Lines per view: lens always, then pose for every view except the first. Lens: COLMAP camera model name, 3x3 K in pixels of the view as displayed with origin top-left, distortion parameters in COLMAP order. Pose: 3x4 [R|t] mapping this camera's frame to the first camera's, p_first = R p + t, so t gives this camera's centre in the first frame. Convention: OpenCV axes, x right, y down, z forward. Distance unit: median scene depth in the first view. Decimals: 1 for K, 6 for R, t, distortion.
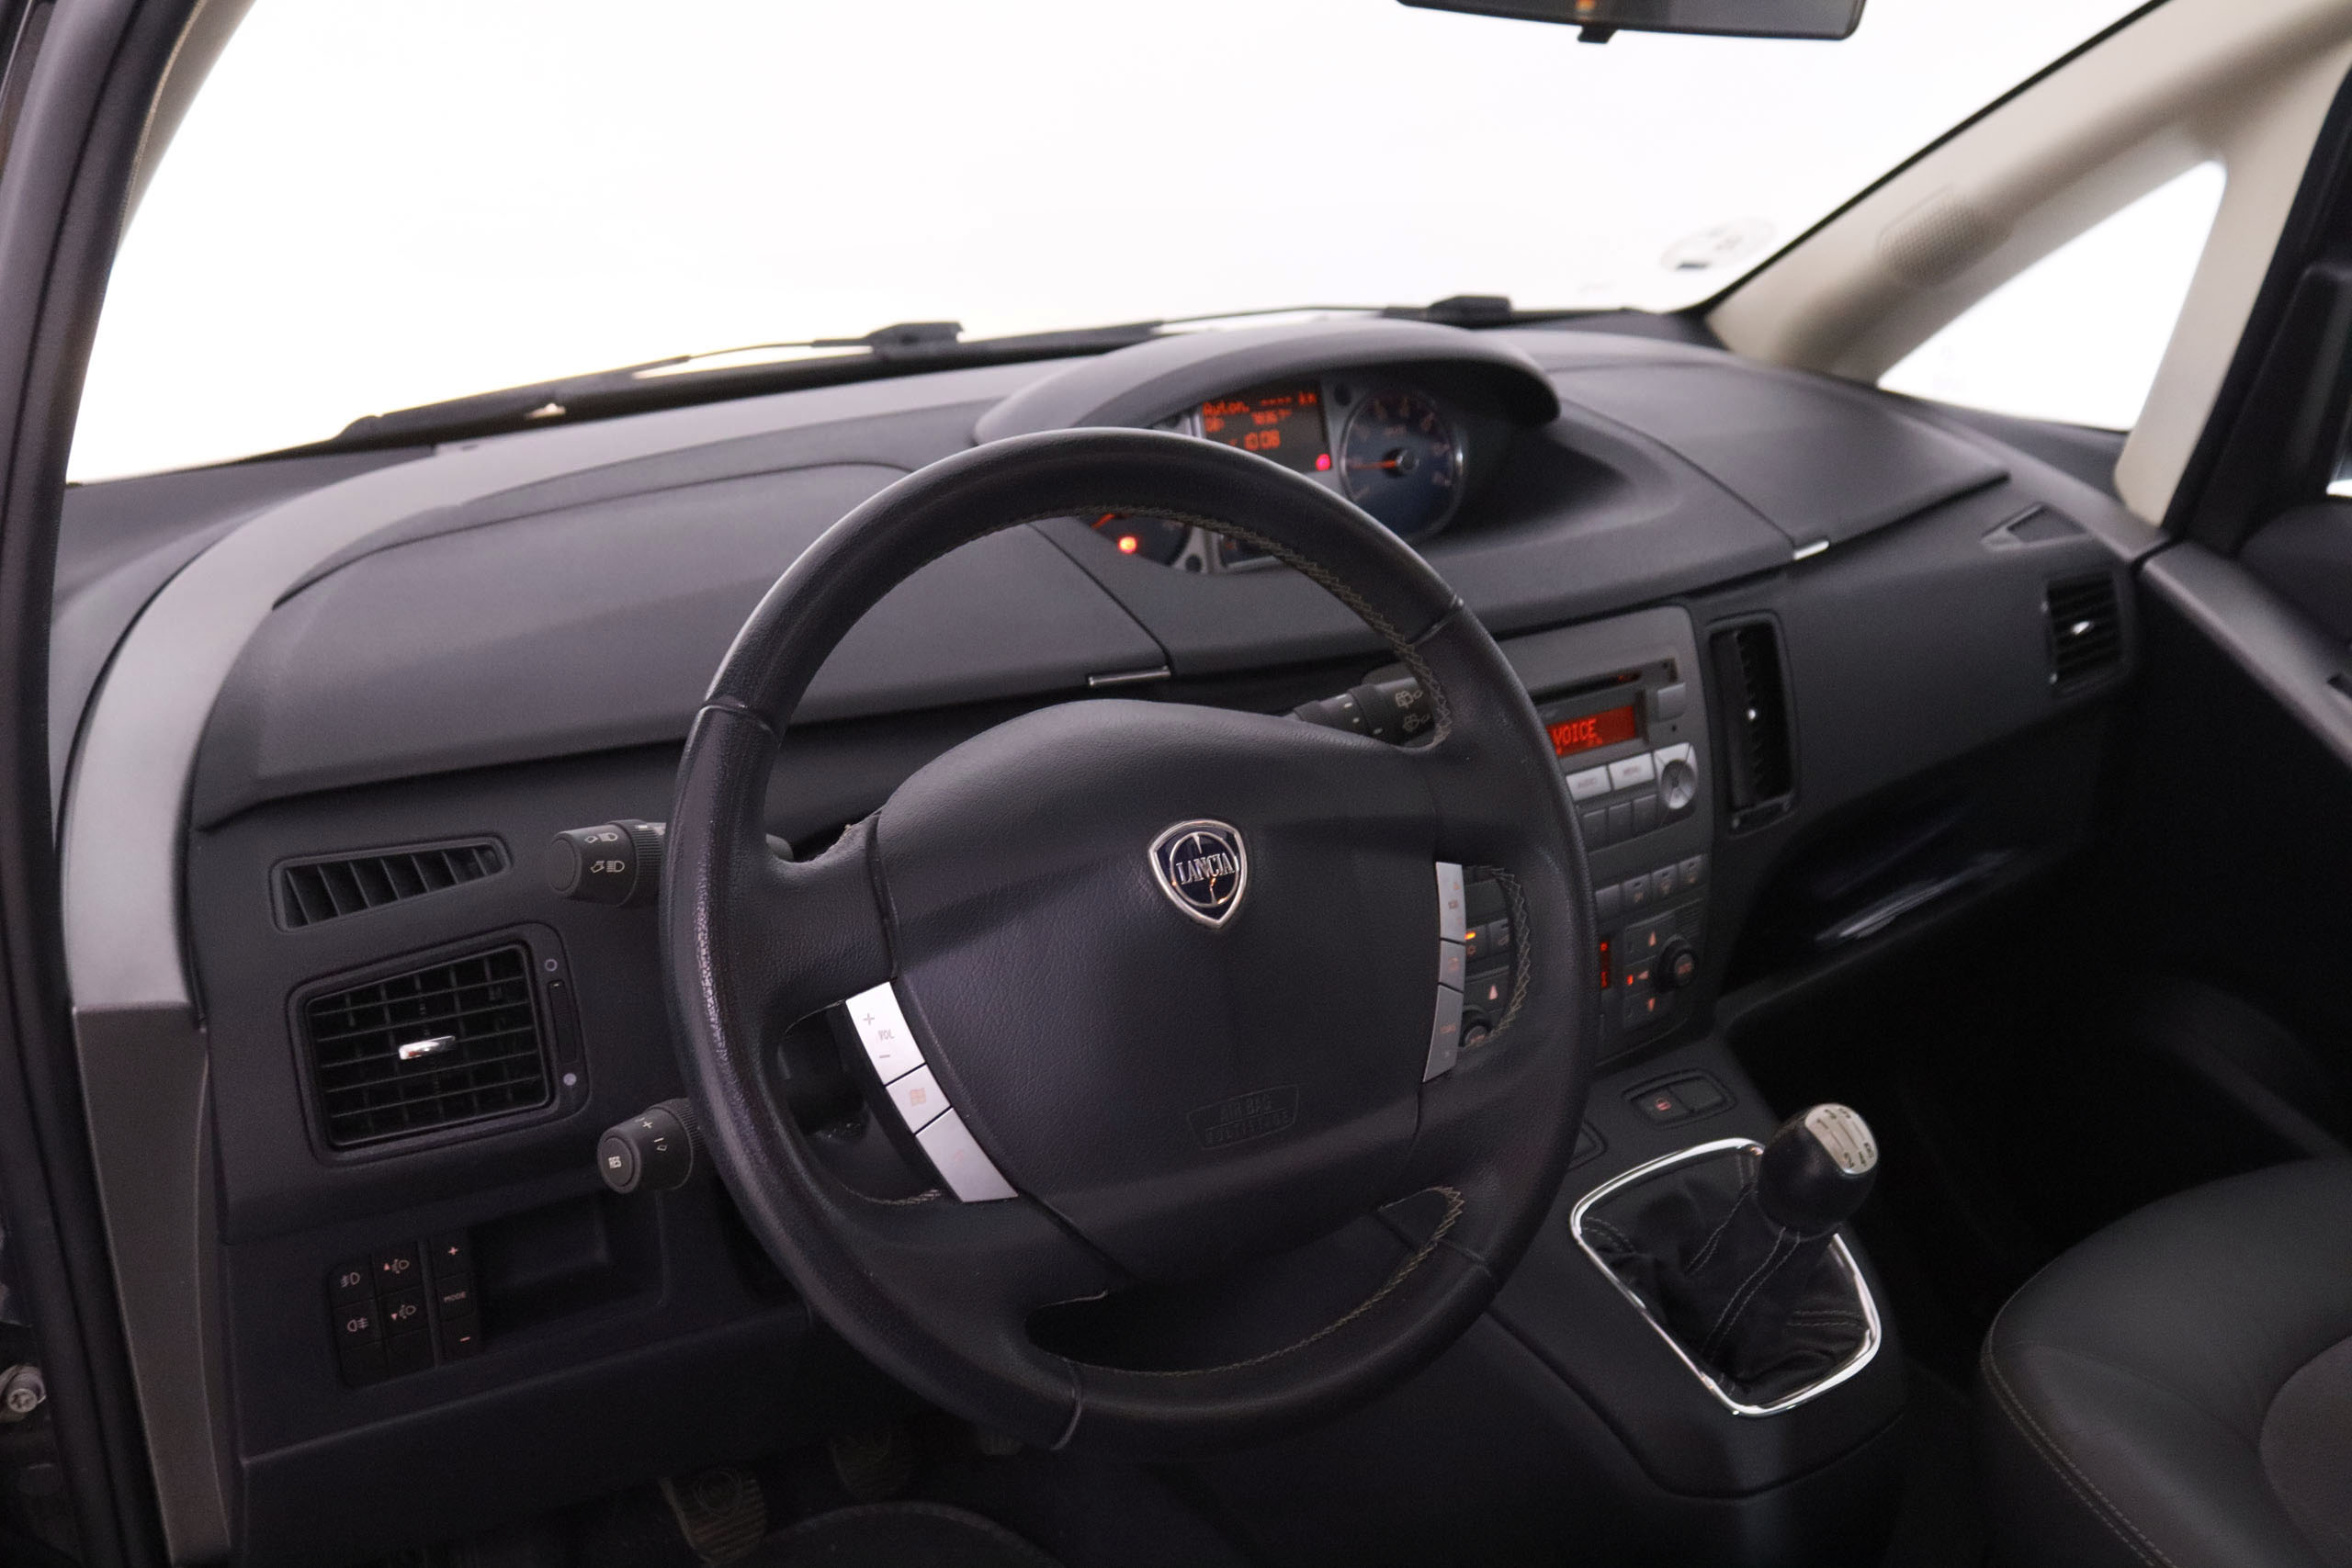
lens RADIAL K [[2155.9, 0, 1202.9], [0, 2155.9, 781.7], [0, 0, 1]] dist [-0.001000, 0.002410]
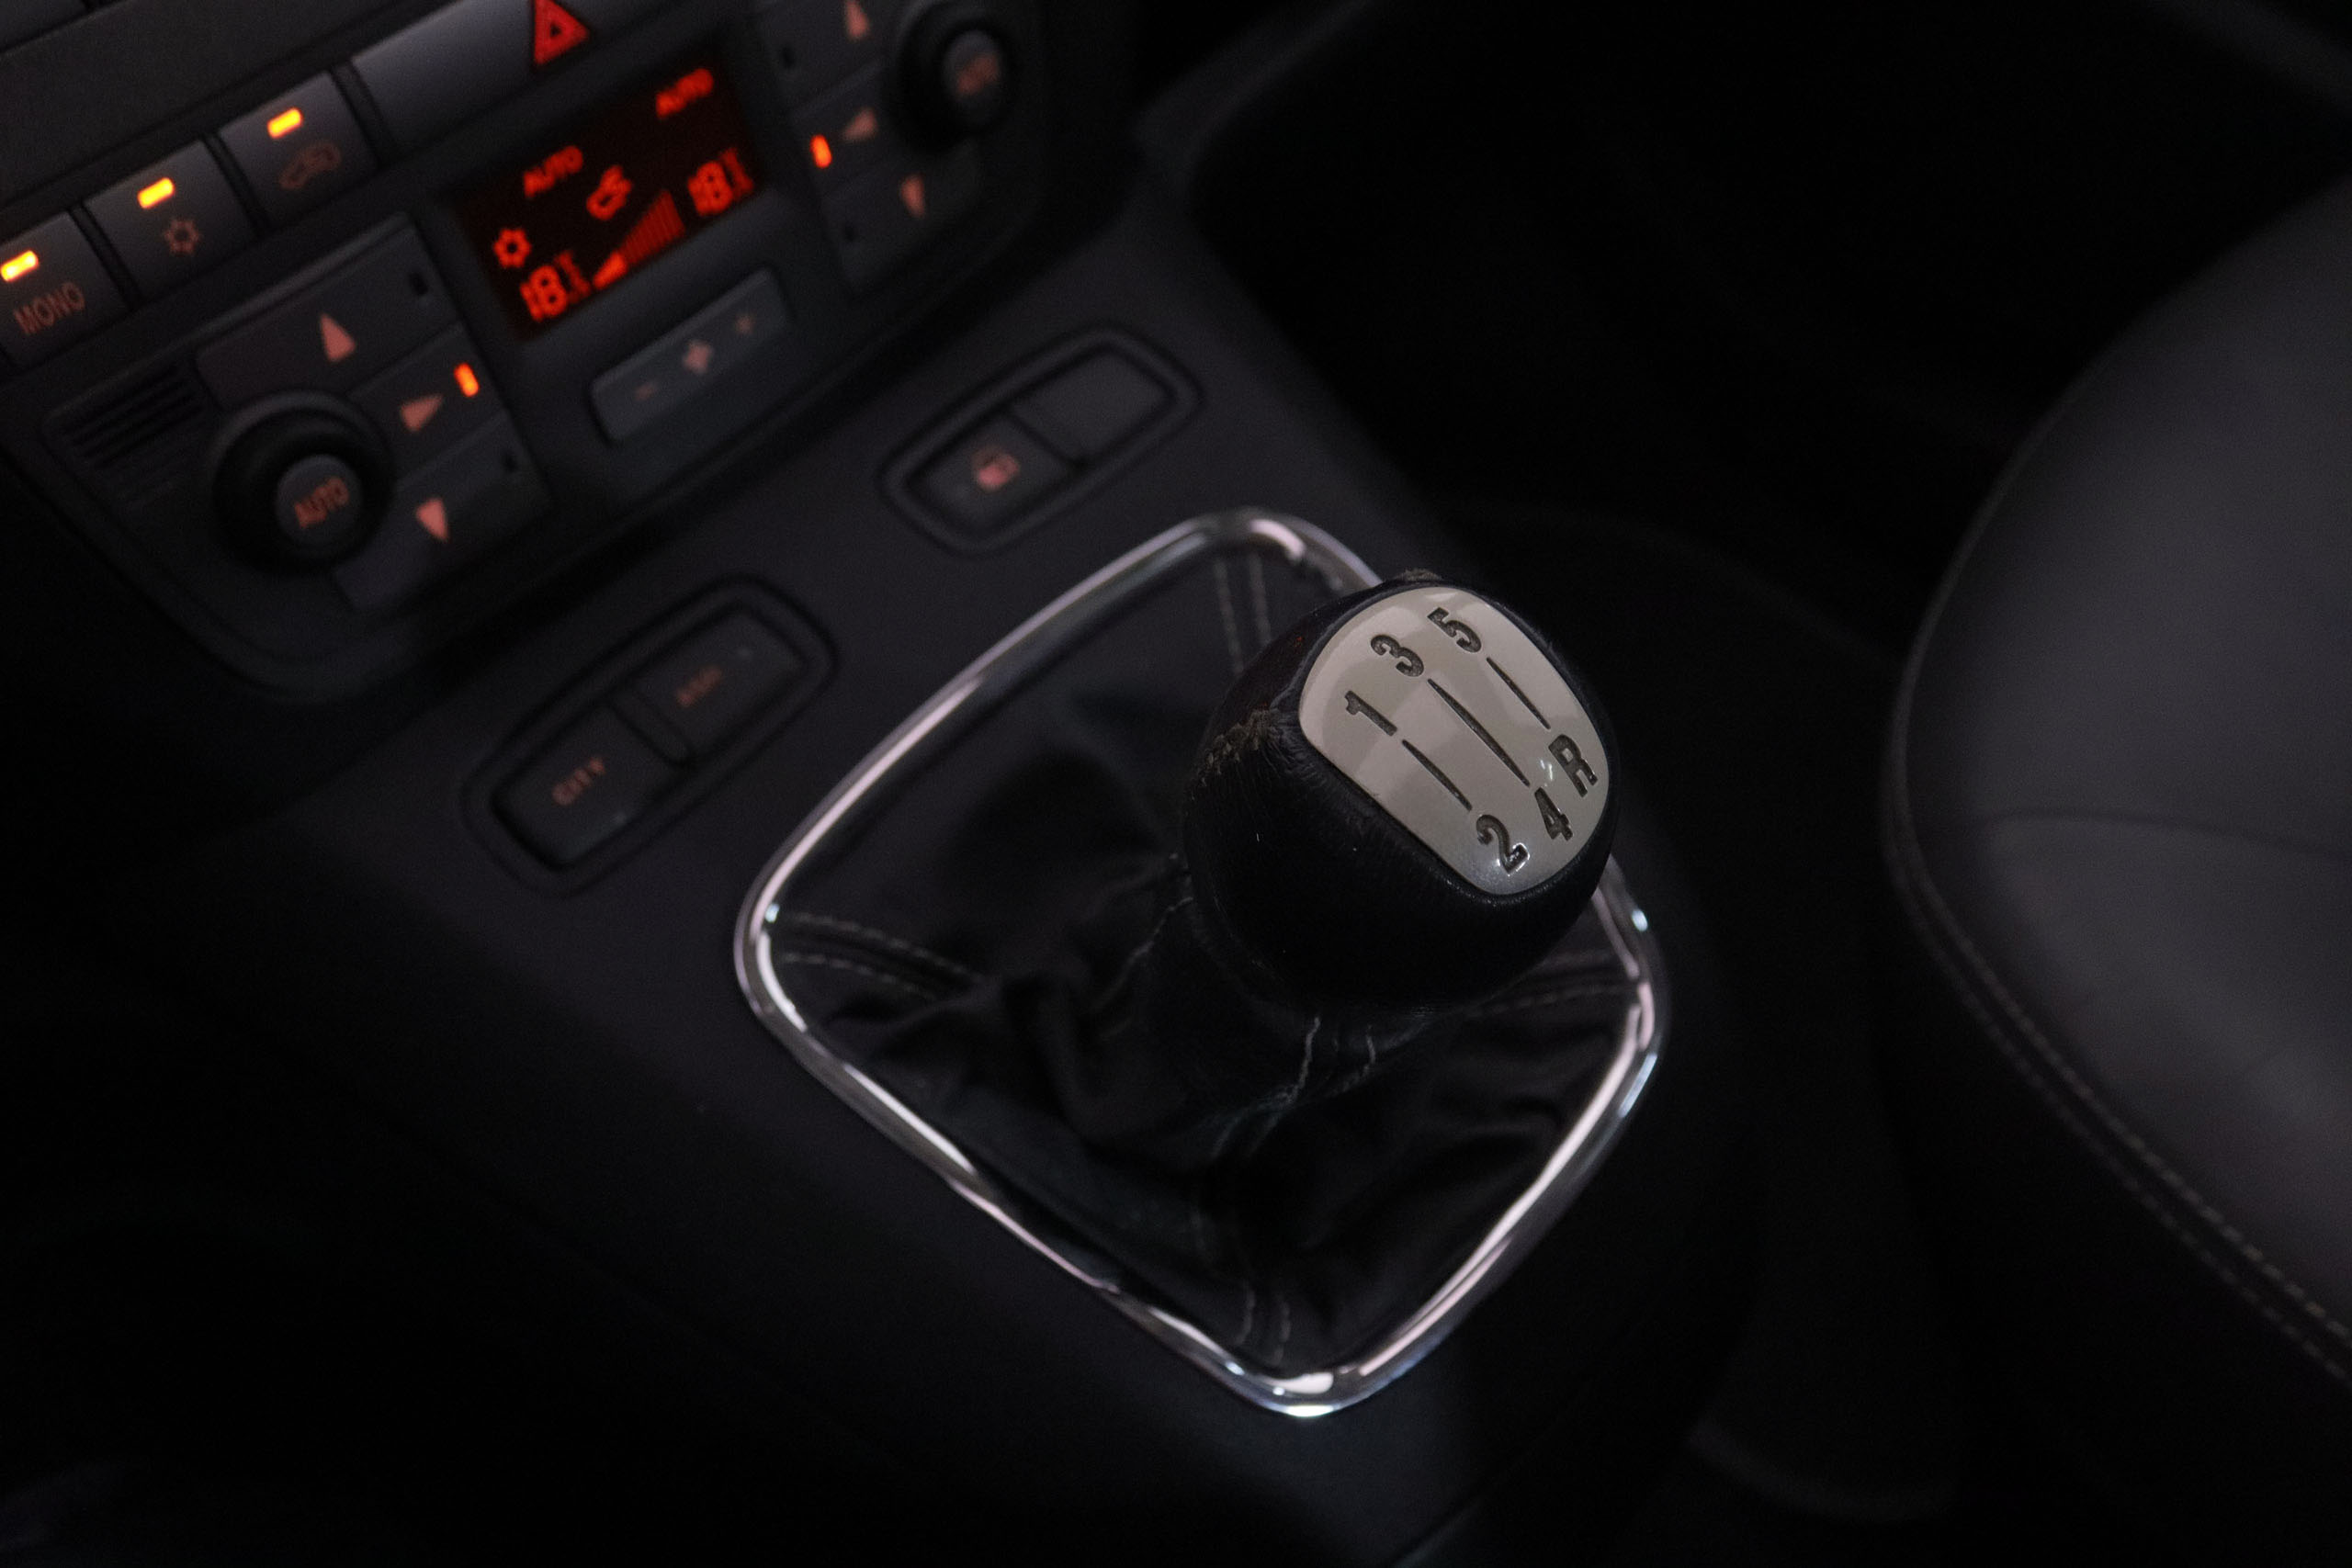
lens RADIAL K [[2106.5, 0, 1176.0], [0, 2106.5, 784.0], [0, 0, 1]] dist [-0.211075, 0.180815]
pose [[0.961563, -0.268653, 0.056763, 0.206108], [0.220581, 0.878877, 0.422988, 0.054077], [-0.163524, -0.394209, 0.904356, 0.649843]]
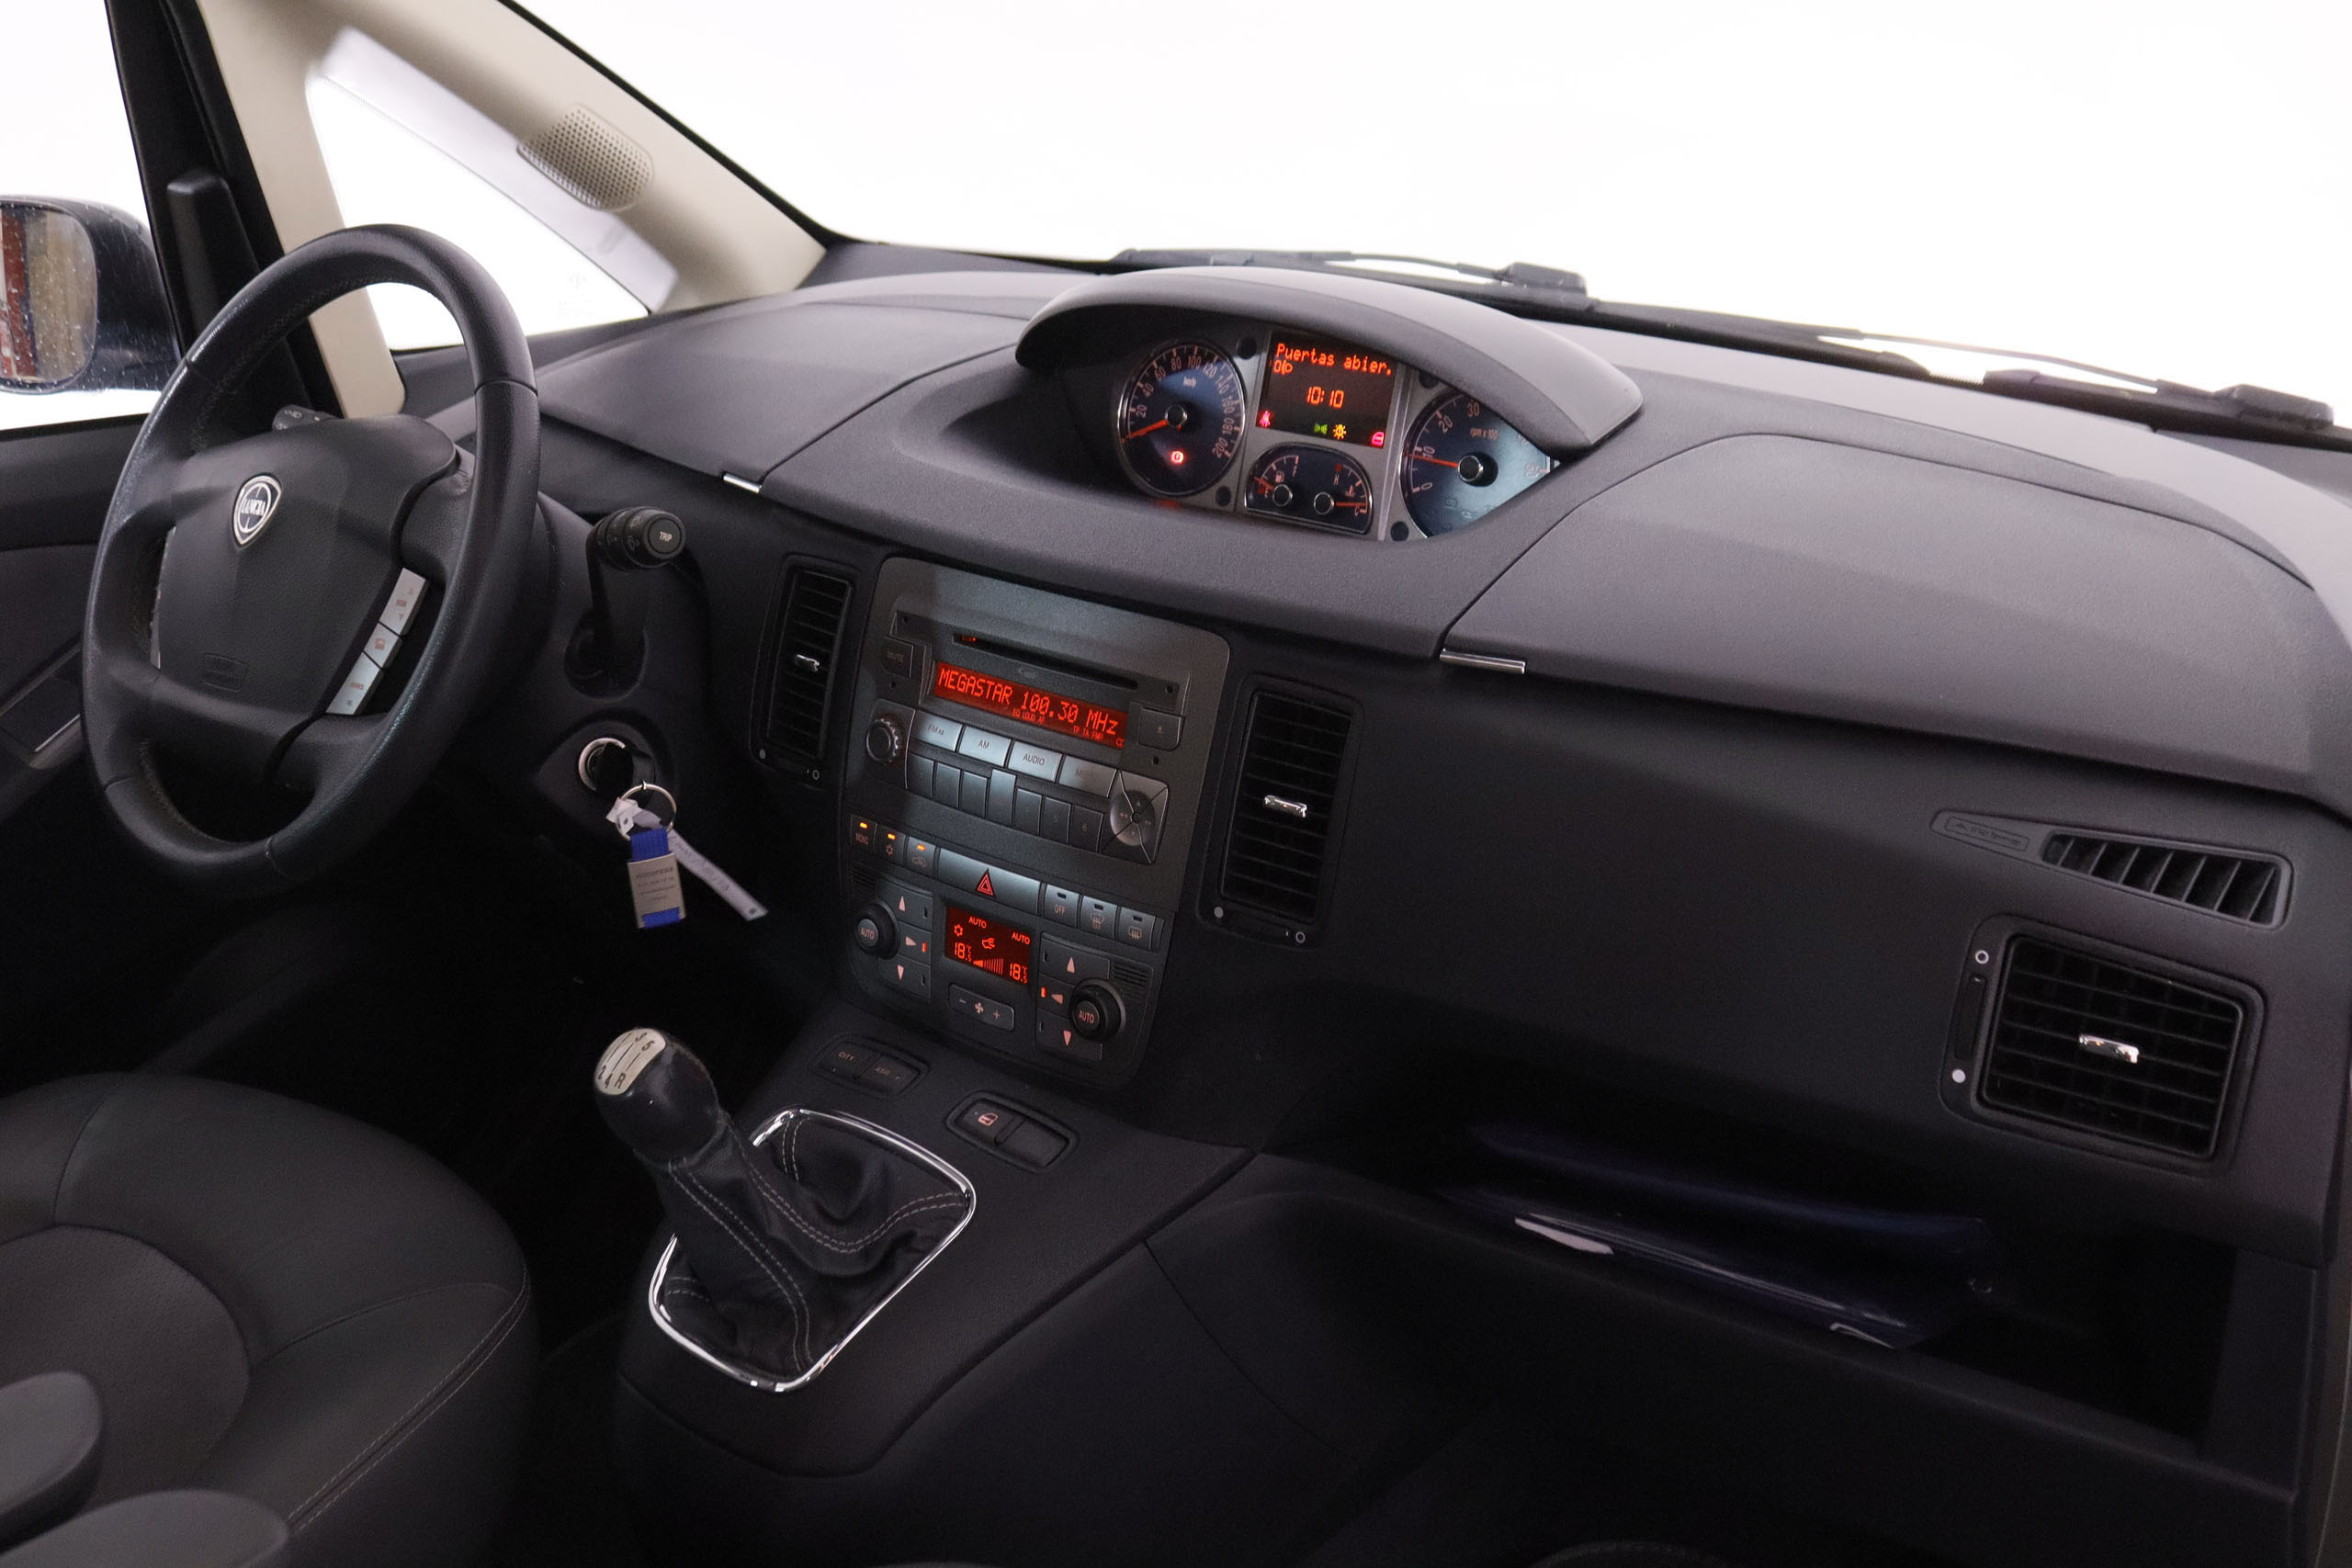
lens RADIAL K [[2155.9, 0, 1202.9], [0, 2155.9, 781.7], [0, 0, 1]] dist [-0.001000, 0.002410]
pose [[0.311081, 0.349055, -0.883962, 0.998592], [-0.343997, 0.908400, 0.237647, -0.231288], [0.885943, 0.230153, 0.402659, 0.667089]]
